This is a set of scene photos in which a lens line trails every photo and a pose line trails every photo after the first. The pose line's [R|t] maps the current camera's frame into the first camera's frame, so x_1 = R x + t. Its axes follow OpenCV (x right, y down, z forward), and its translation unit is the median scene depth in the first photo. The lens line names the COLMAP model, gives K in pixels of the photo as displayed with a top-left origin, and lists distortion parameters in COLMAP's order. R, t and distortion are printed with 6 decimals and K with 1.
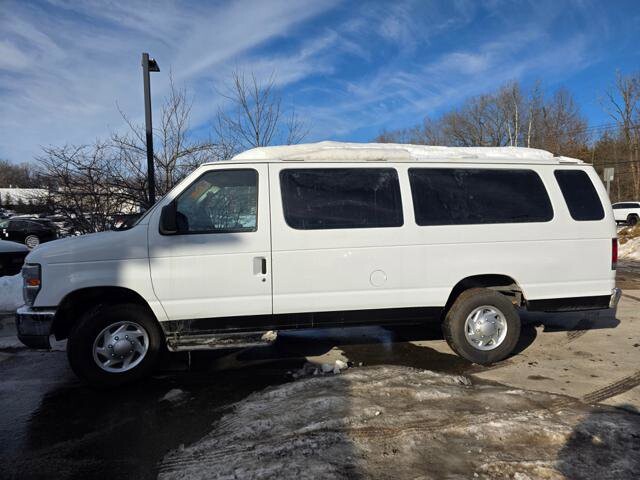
lens RADIAL K [[416.9, 0, 320.0], [0, 416.9, 240.0], [0, 0, 1]] dist [0.025038, -0.001862]
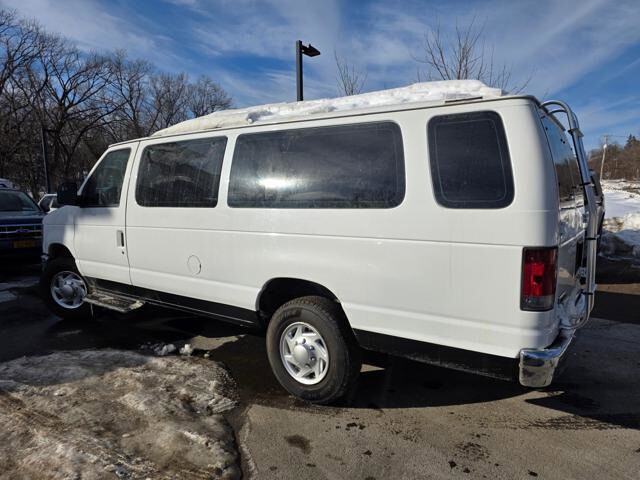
lens RADIAL K [[425.9, 0, 342.6], [0, 425.9, 244.3], [0, 0, 1]] dist [0.026085, -0.001252]
pose [[0.728949, 0.094425, -0.678025, 1.028250], [-0.045388, 0.994929, 0.089761, -0.049552], [0.683062, -0.034657, 0.729538, 0.579577]]
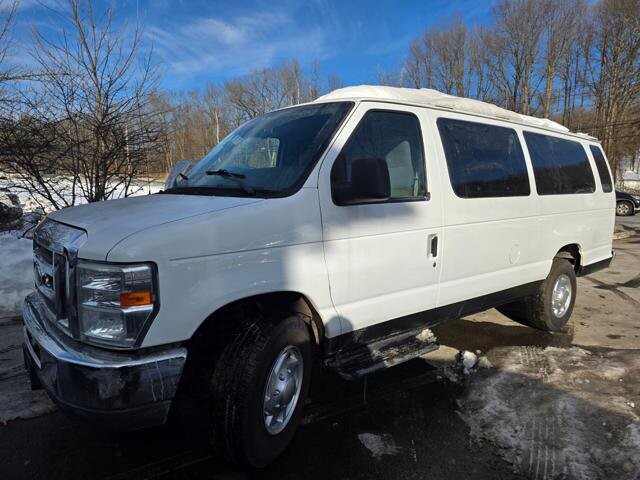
lens RADIAL K [[416.9, 0, 320.0], [0, 416.9, 240.0], [0, 0, 1]] dist [0.025038, -0.001862]
pose [[0.874287, -0.037430, 0.483964, -0.681084], [0.001496, 0.997226, 0.074424, -0.005520], [-0.485407, -0.064344, 0.871917, 0.442336]]
